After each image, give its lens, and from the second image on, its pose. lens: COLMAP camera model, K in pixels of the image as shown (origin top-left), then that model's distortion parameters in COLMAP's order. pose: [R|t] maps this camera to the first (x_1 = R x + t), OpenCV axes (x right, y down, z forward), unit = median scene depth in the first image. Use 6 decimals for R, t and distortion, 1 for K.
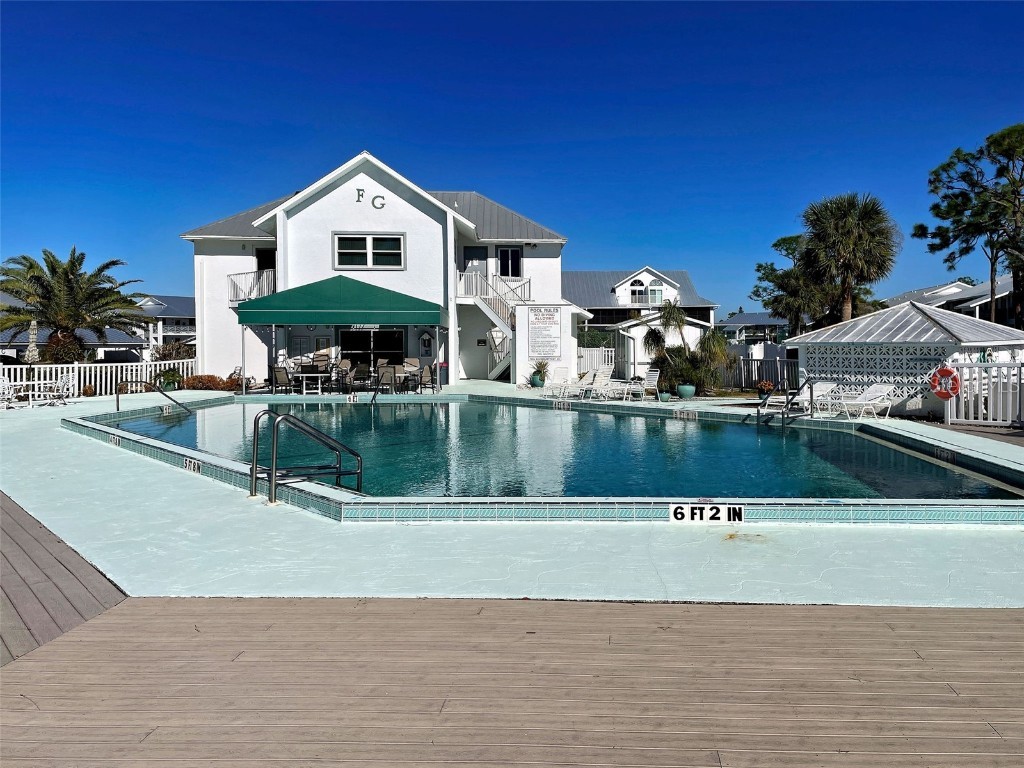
lens RADIAL K [[847.5, 0, 512.0], [0, 847.5, 384.0], [0, 0, 1]] dist [-0.008797, -0.000709]
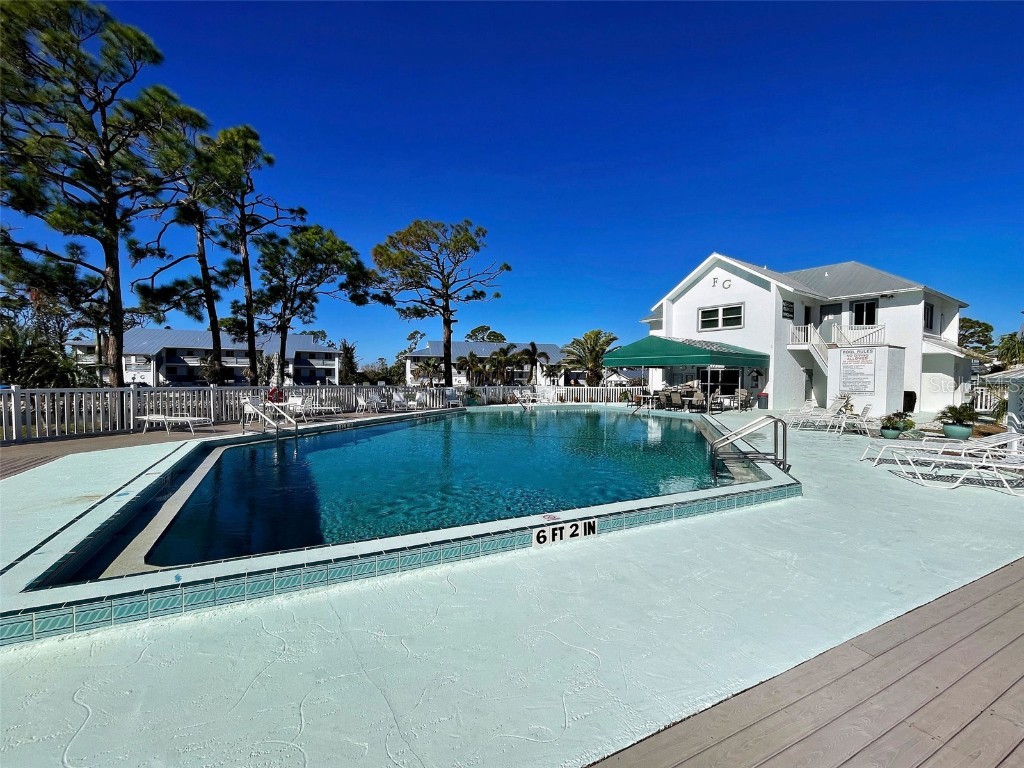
lens RADIAL K [[427.4, 0, 513.5], [0, 427.4, 380.6], [0, 0, 1]] dist [-0.002249, -0.000051]
pose [[0.490155, 0.013979, -0.871523, 0.317122], [-0.060963, 0.997973, -0.018279, -0.008096], [0.869501, 0.062090, 0.490014, 0.311928]]
